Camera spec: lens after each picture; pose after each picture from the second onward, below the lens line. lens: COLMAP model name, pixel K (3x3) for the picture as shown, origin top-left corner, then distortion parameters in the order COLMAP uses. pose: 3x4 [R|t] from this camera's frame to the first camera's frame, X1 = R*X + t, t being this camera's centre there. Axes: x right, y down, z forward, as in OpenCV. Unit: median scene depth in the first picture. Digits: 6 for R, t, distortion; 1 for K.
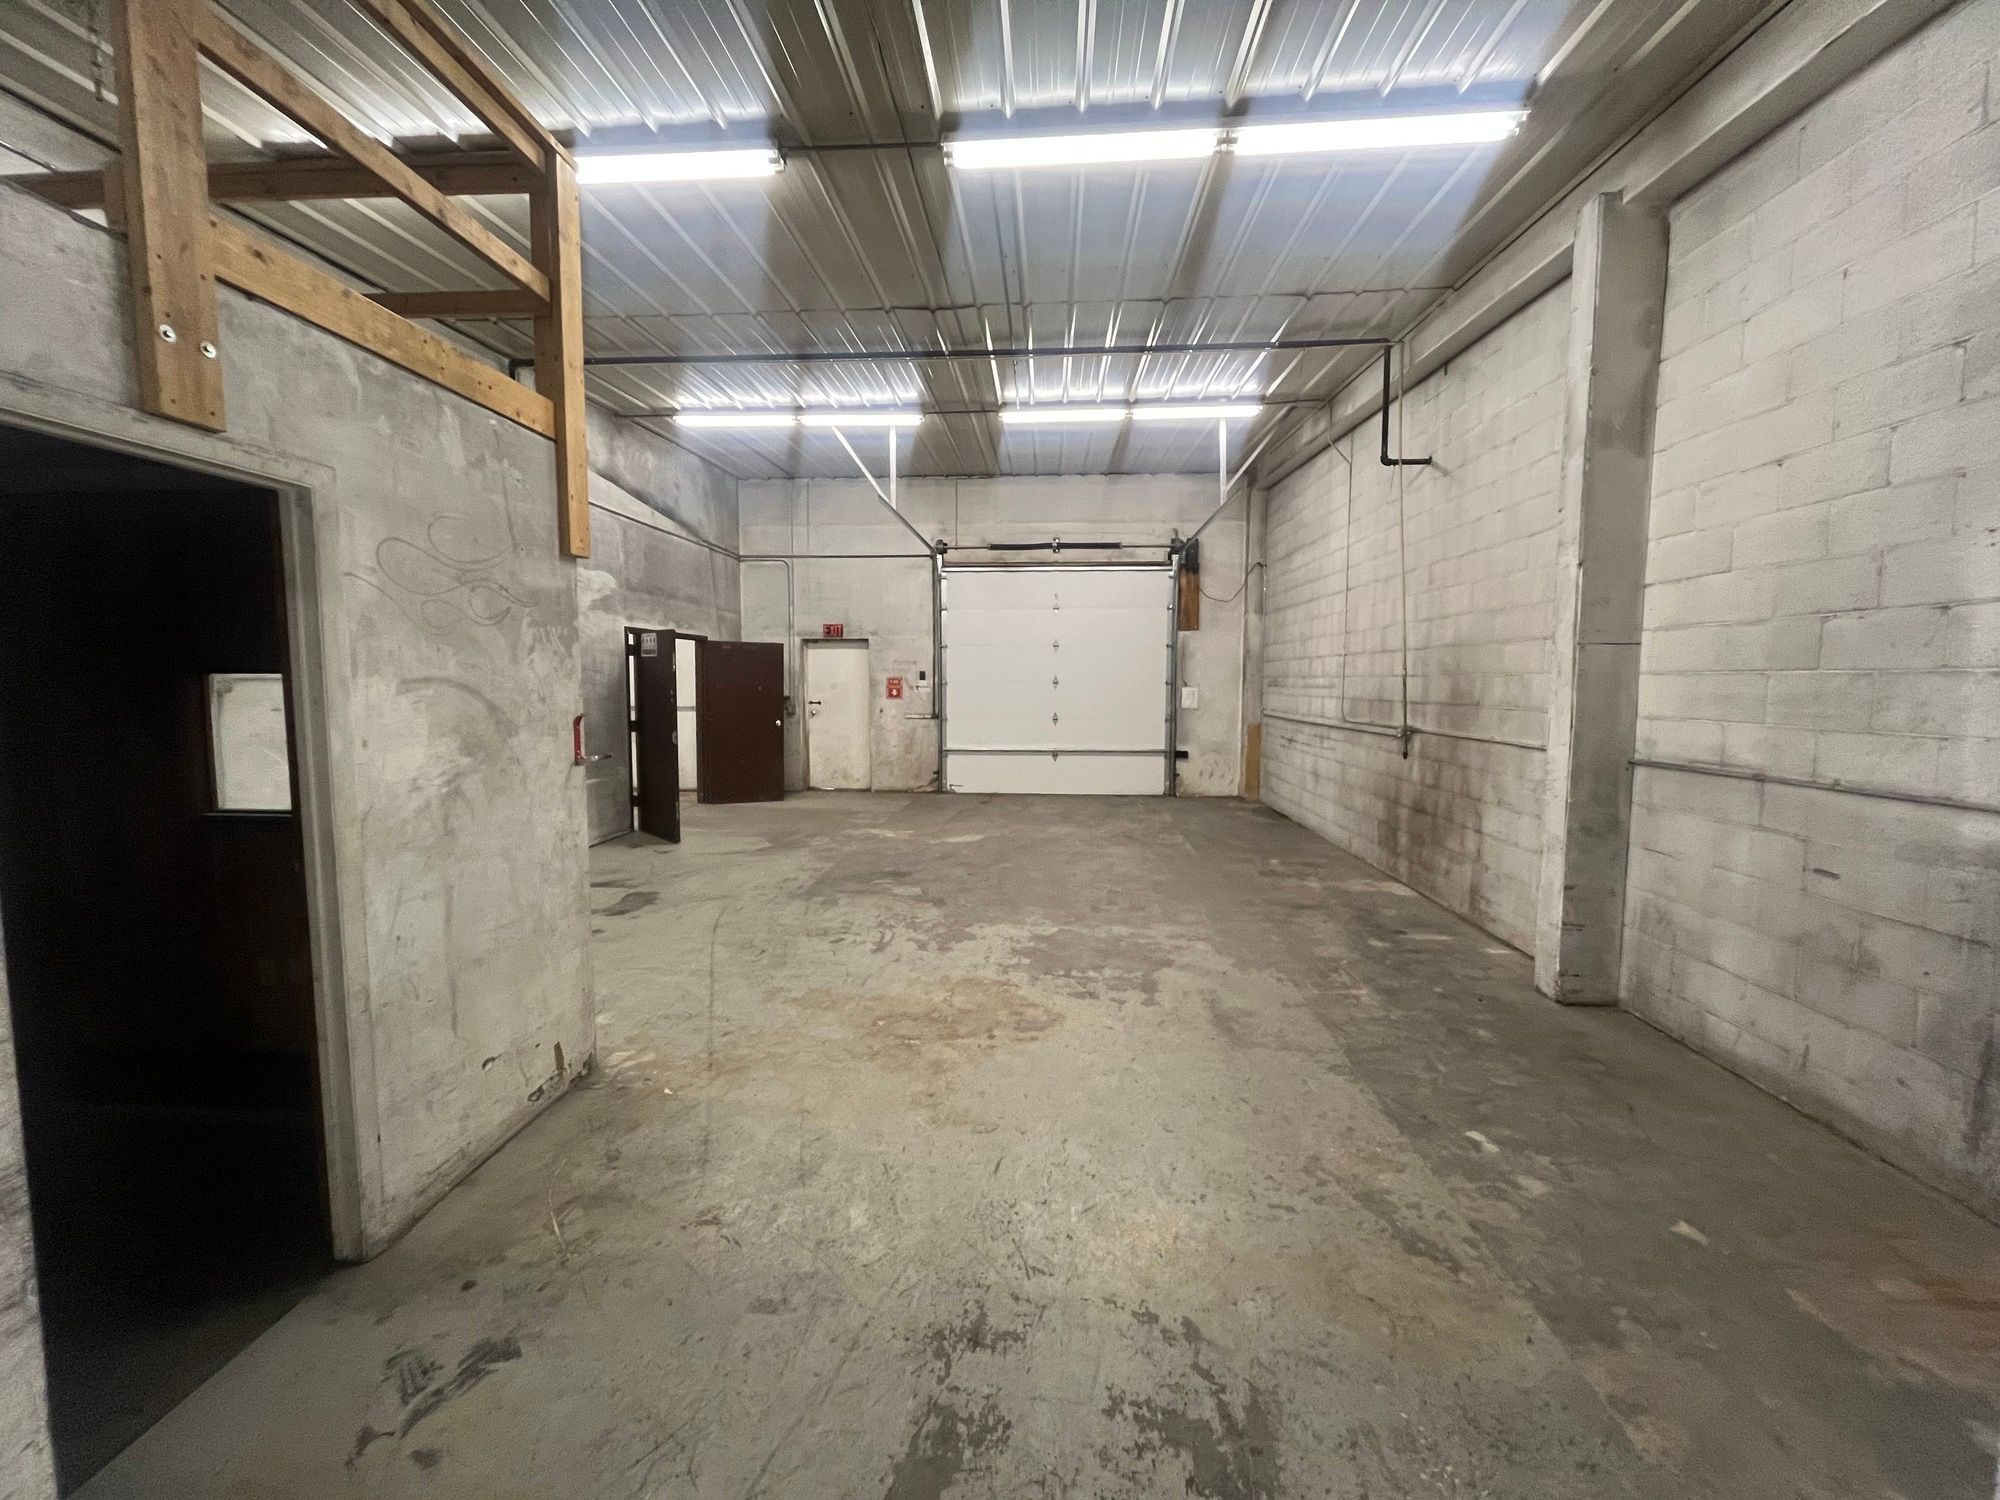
lens RADIAL K [[805.1, 0, 1000.0], [0, 805.1, 750.0], [0, 0, 1]] dist [-0.004384, -0.000265]
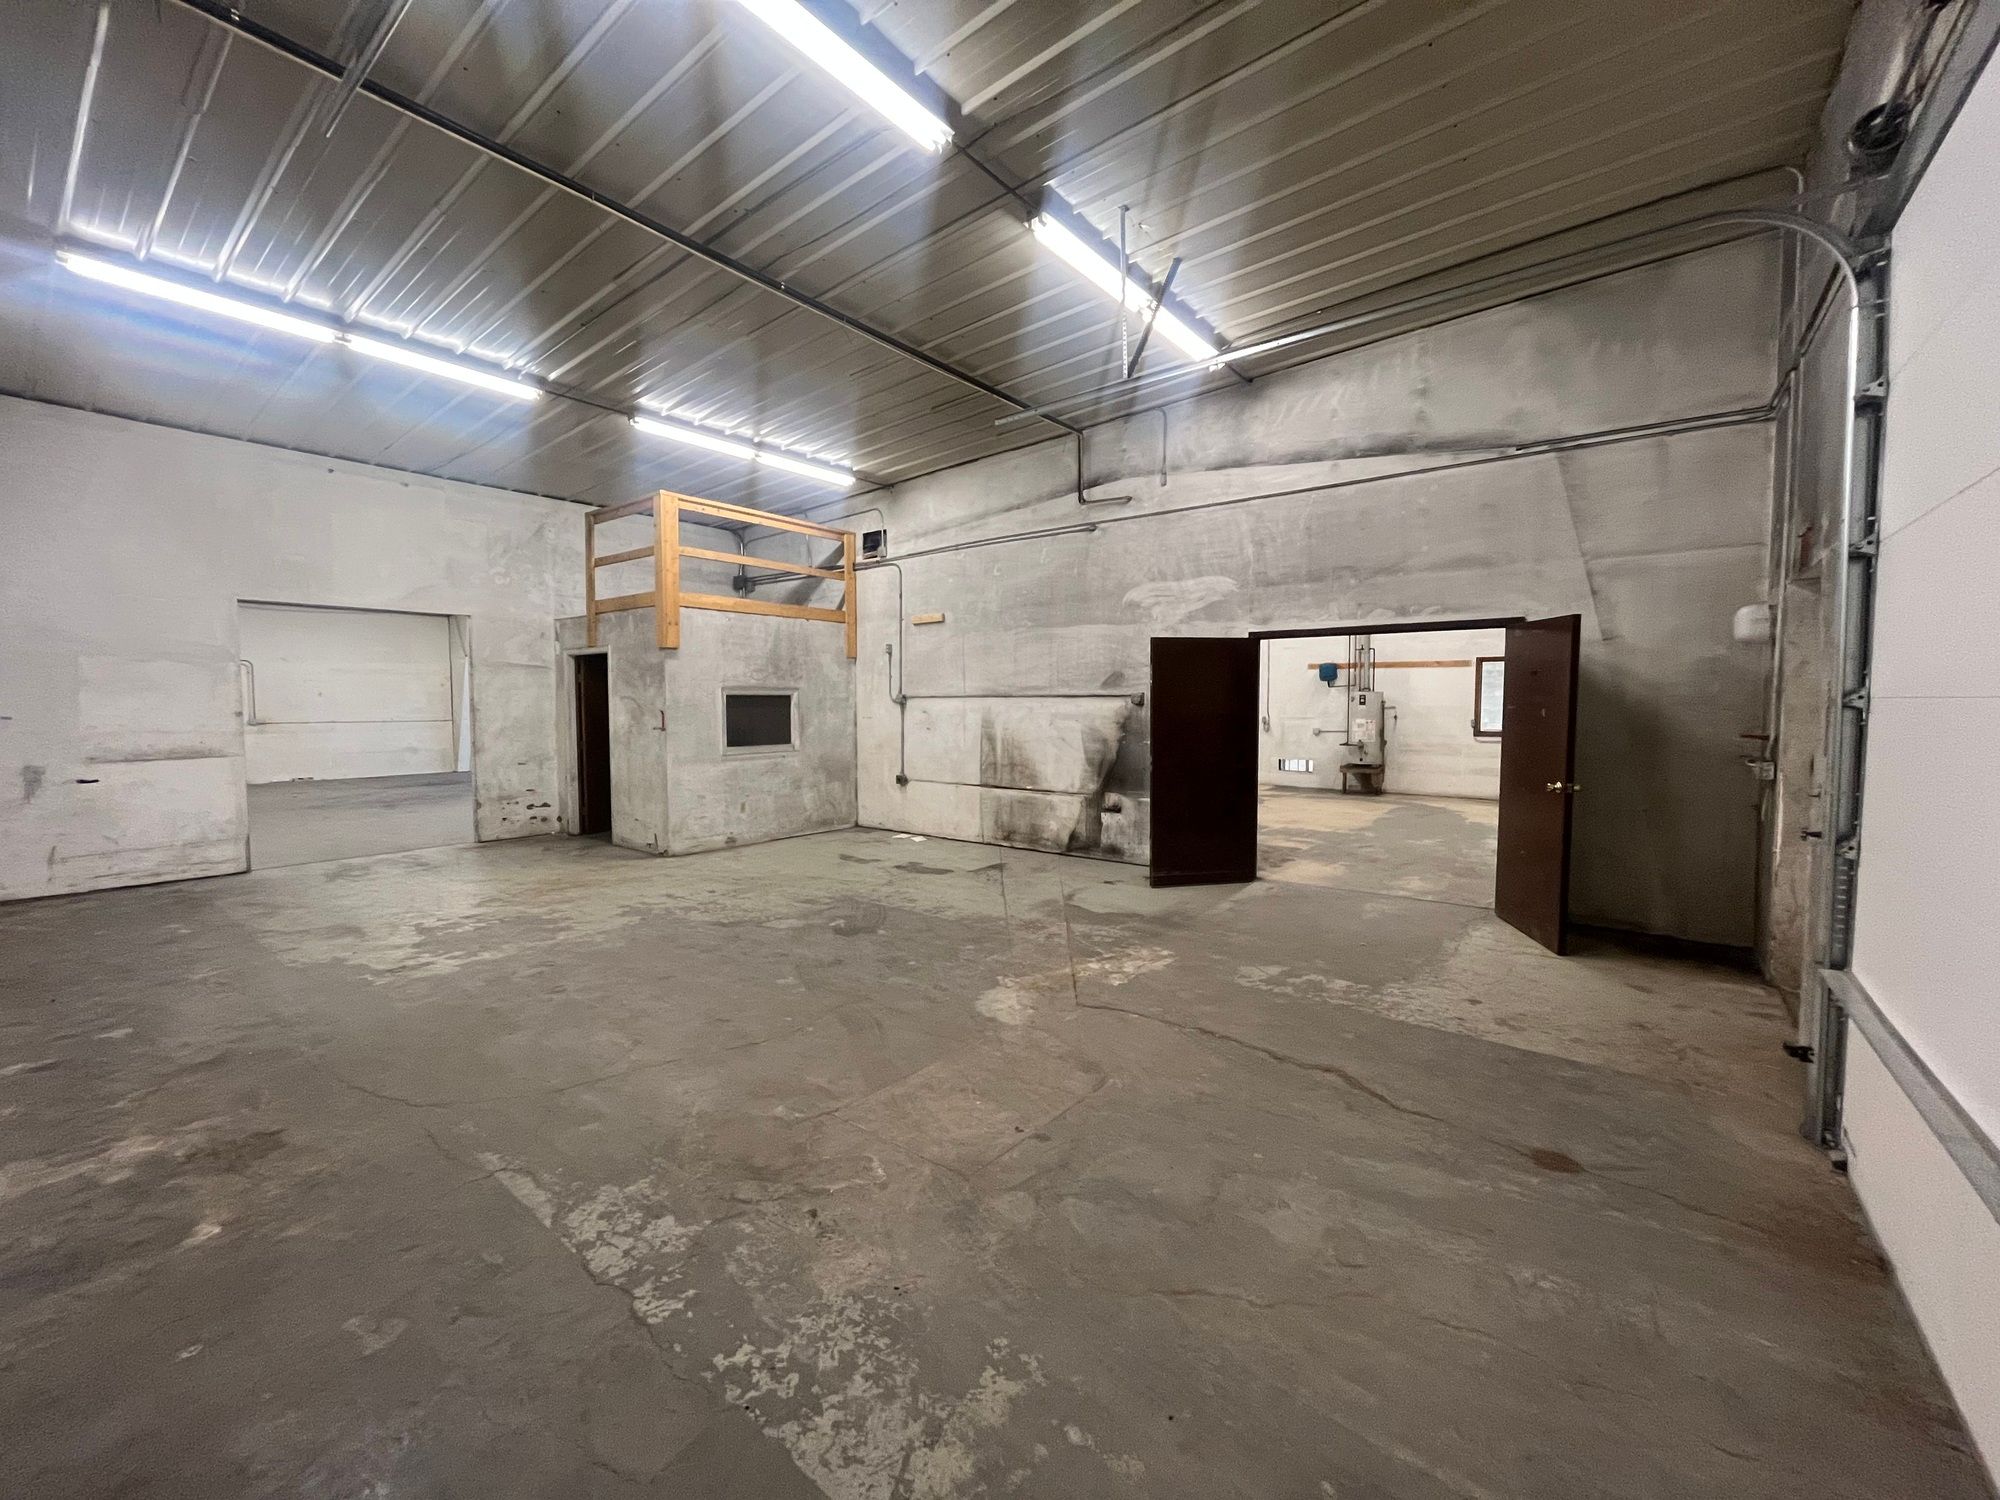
lens RADIAL K [[805.1, 0, 1000.0], [0, 805.1, 750.0], [0, 0, 1]] dist [-0.004384, -0.000265]
pose [[-0.564725, 0.050468, -0.823734, 0.585375], [-0.072398, 0.991251, 0.110365, -0.168541], [0.822097, 0.121963, -0.556131, 2.007001]]
